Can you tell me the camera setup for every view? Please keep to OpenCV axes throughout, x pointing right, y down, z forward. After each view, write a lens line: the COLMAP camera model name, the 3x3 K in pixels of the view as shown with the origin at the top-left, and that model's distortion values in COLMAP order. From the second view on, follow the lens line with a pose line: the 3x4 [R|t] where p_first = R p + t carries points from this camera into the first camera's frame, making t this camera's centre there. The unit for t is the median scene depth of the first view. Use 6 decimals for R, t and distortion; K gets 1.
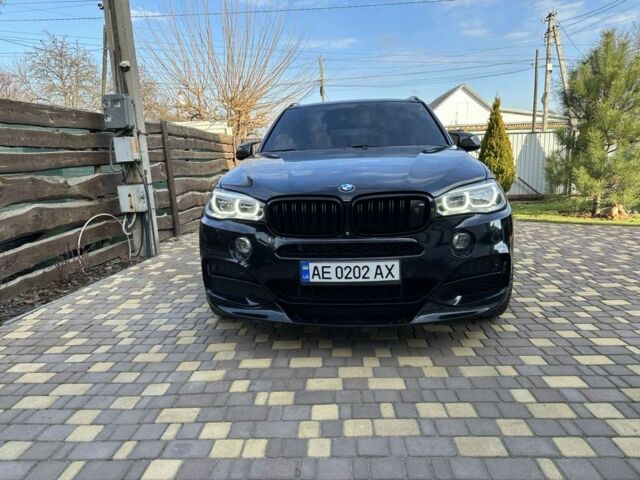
lens RADIAL K [[457.4, 0, 326.5], [0, 457.4, 243.2], [0, 0, 1]] dist [0.042459, -0.049043]
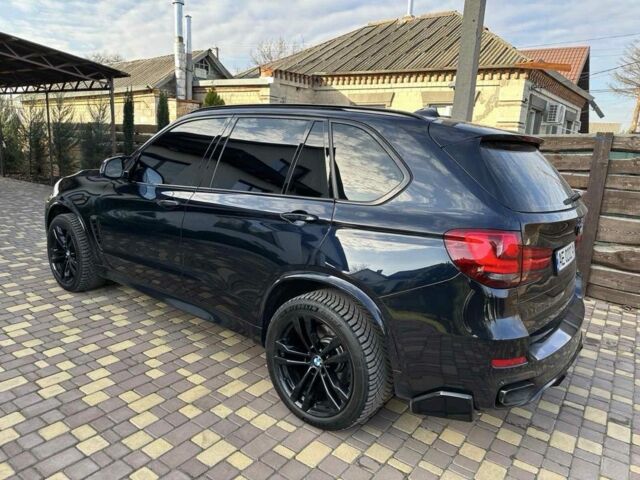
lens RADIAL K [[457.4, 0, 313.6], [0, 457.4, 240.4], [0, 0, 1]] dist [0.042459, -0.049043]
pose [[-0.569941, 0.172085, -0.803464, 0.869729], [-0.179493, 0.928135, 0.326111, -0.475783], [0.801842, 0.330080, -0.498094, 1.899248]]
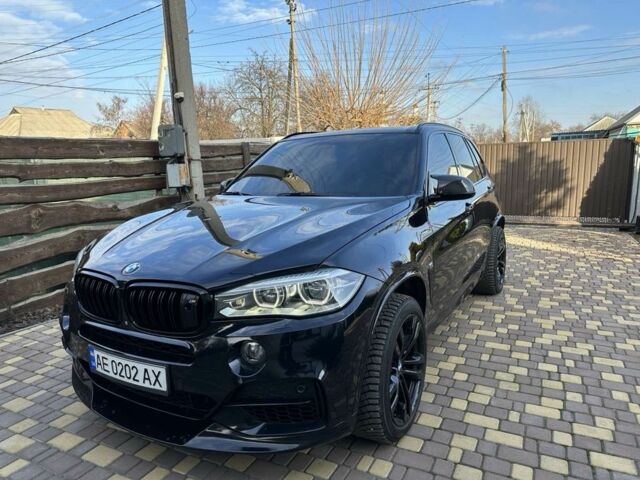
lens RADIAL K [[457.4, 0, 323.3], [0, 457.4, 243.6], [0, 0, 1]] dist [0.042459, -0.049043]
pose [[0.907951, 0.083842, -0.410604, 0.453014], [-0.080554, 0.996428, 0.025338, -0.139151], [0.411262, 0.010070, 0.911462, 0.234299]]
